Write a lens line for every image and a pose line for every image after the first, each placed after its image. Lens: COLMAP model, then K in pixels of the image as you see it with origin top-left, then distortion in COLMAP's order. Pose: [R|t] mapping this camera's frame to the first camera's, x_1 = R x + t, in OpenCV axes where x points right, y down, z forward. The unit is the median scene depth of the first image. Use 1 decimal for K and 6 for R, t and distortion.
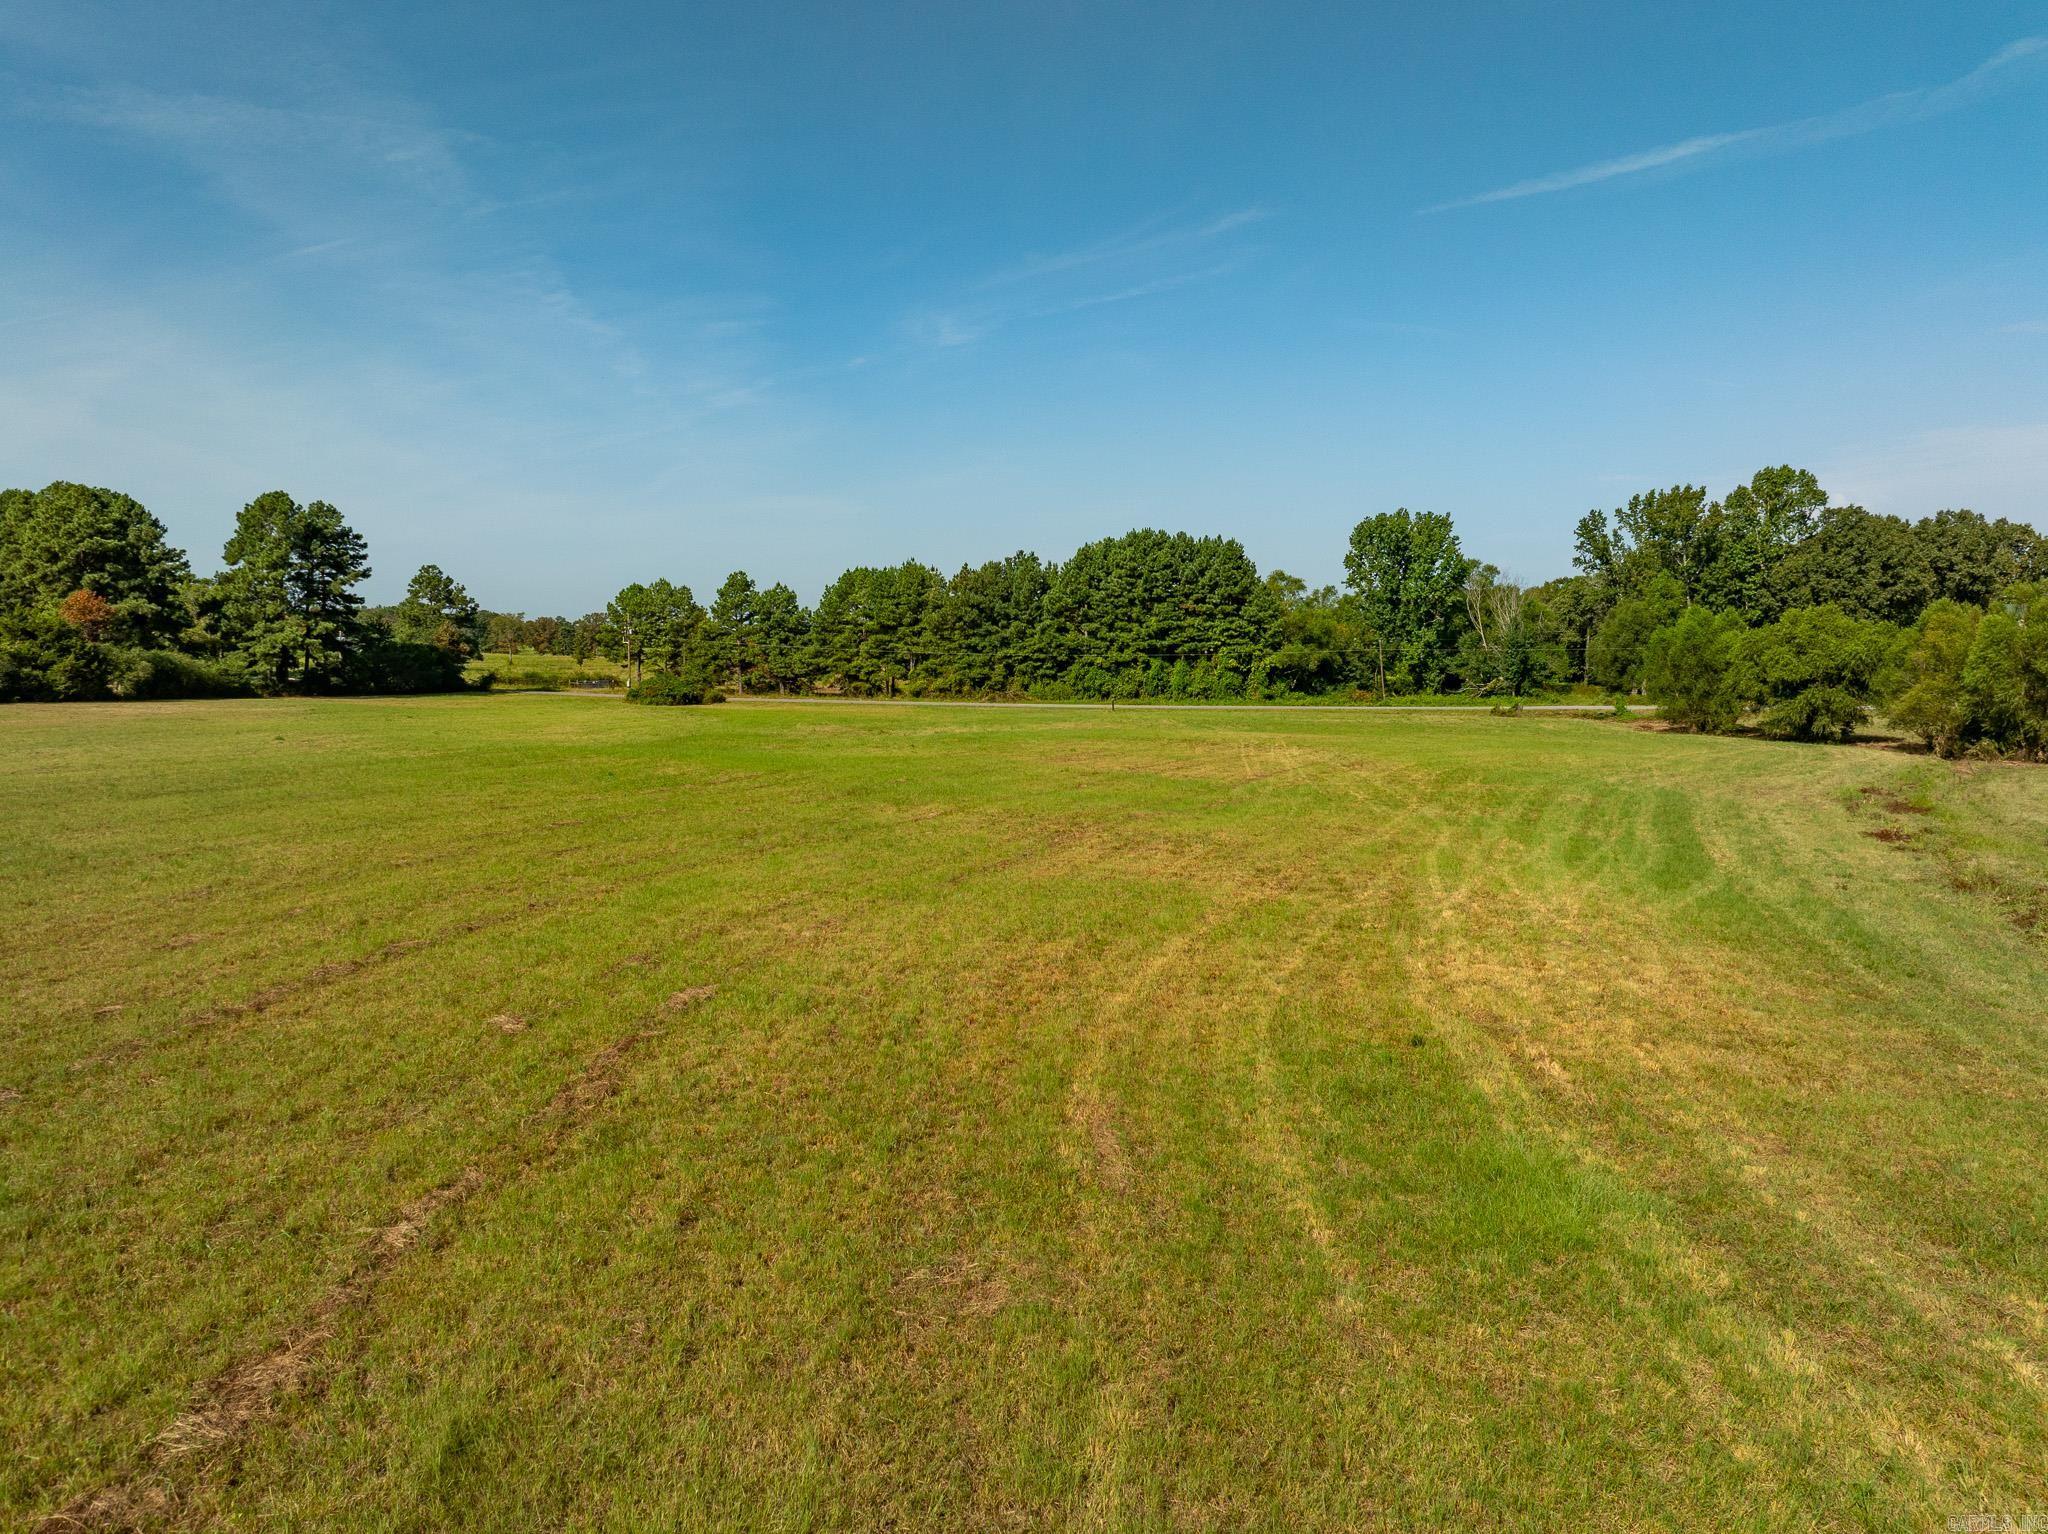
lens RADIAL K [[1441.0, 0, 1023.3], [0, 1441.0, 772.9], [0, 0, 1]] dist [-0.047306, 0.014253]
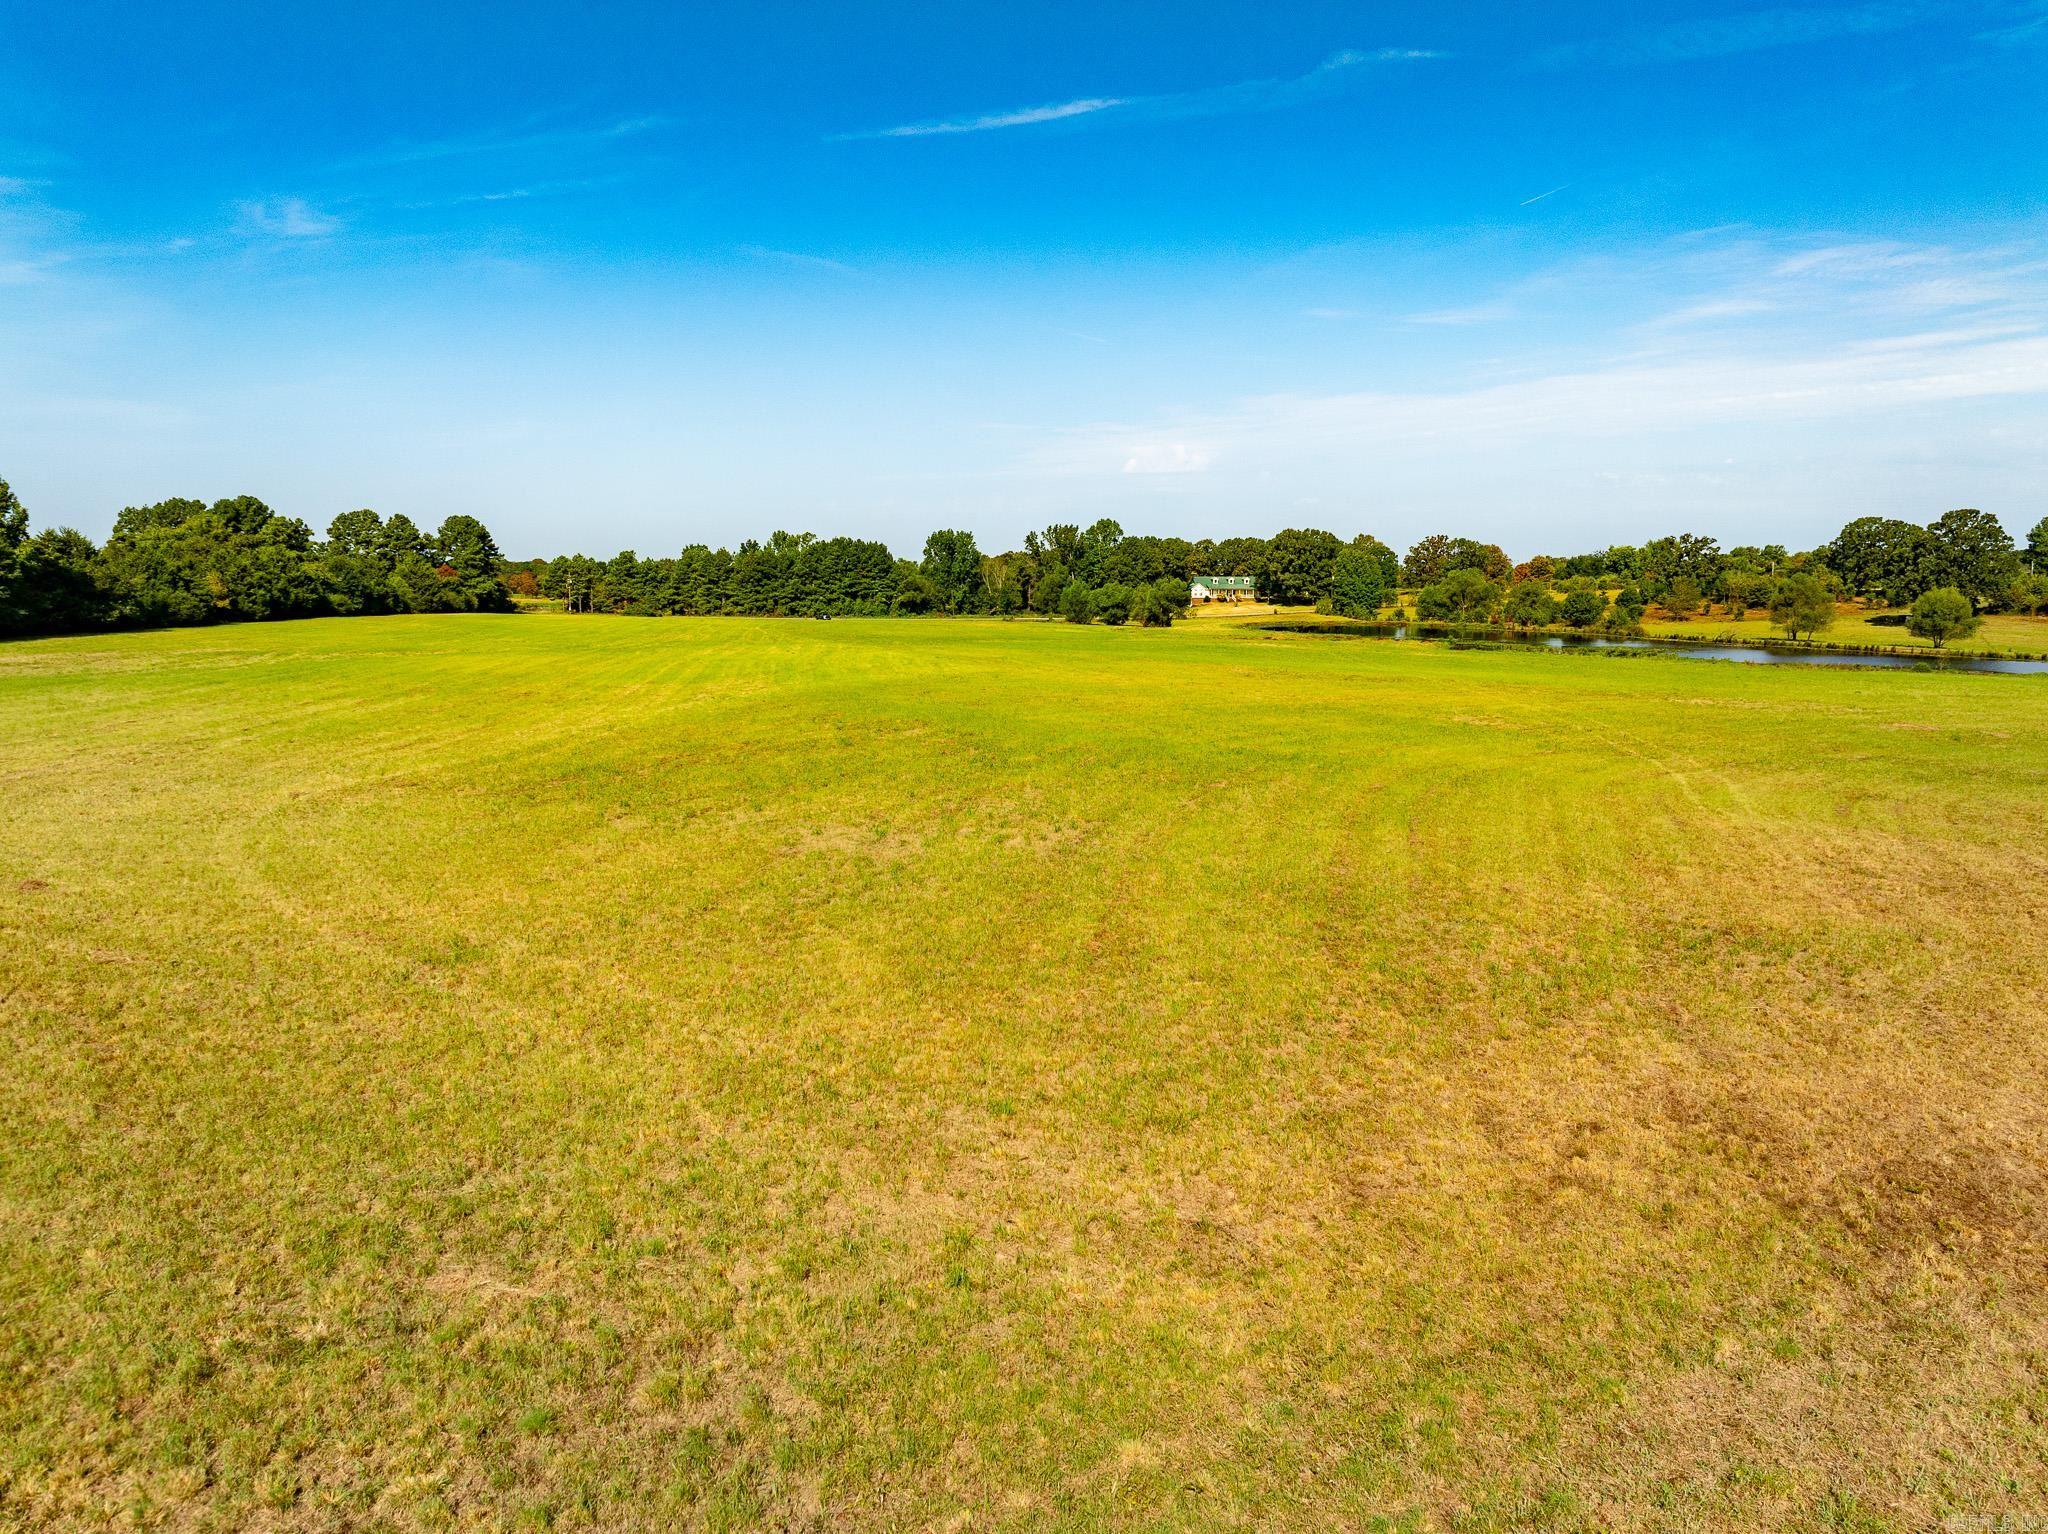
lens RADIAL K [[1441.8, 0, 1016.5], [0, 1441.8, 771.5], [0, 0, 1]] dist [-0.028905, 0.002088]
pose [[0.919500, -0.040958, 0.390951, -0.533939], [0.022891, 0.998448, 0.050763, 0.078030], [-0.392423, -0.037728, 0.919011, -1.104161]]
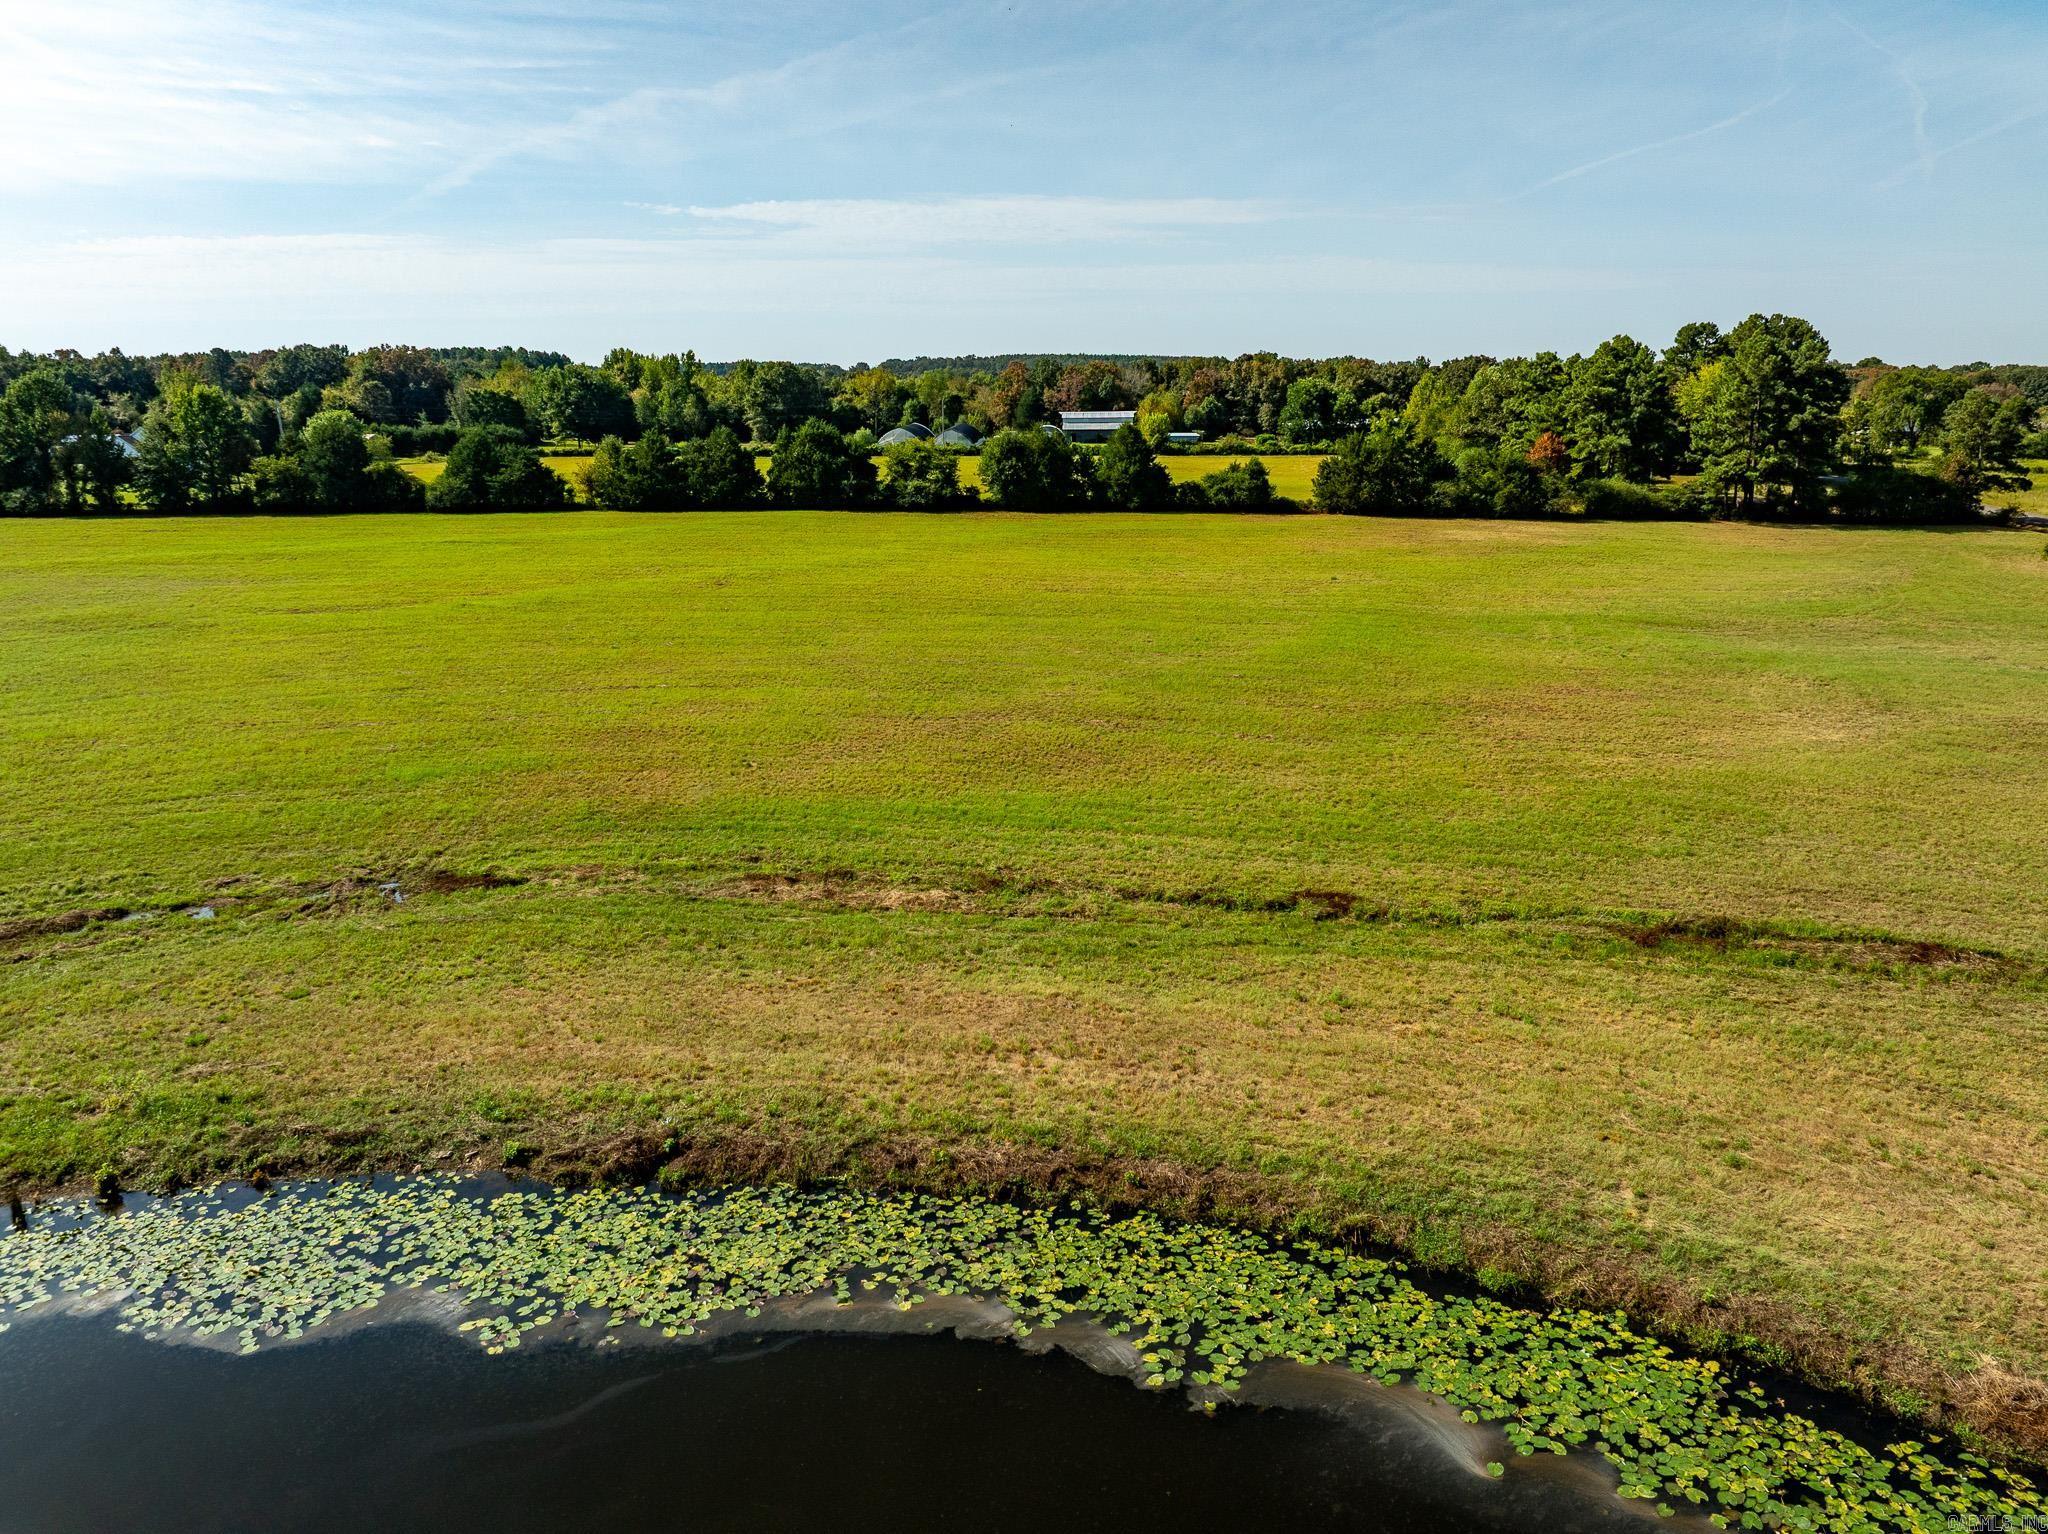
lens RADIAL K [[1445.6, 0, 1028.5], [0, 1445.6, 785.1], [0, 0, 1]] dist [-0.068335, 0.045046]
pose [[0.260880, 0.250103, -0.932411, 0.391891], [-0.074297, 0.968194, 0.238913, -0.068650], [0.962508, 0.006948, 0.271164, 0.129504]]
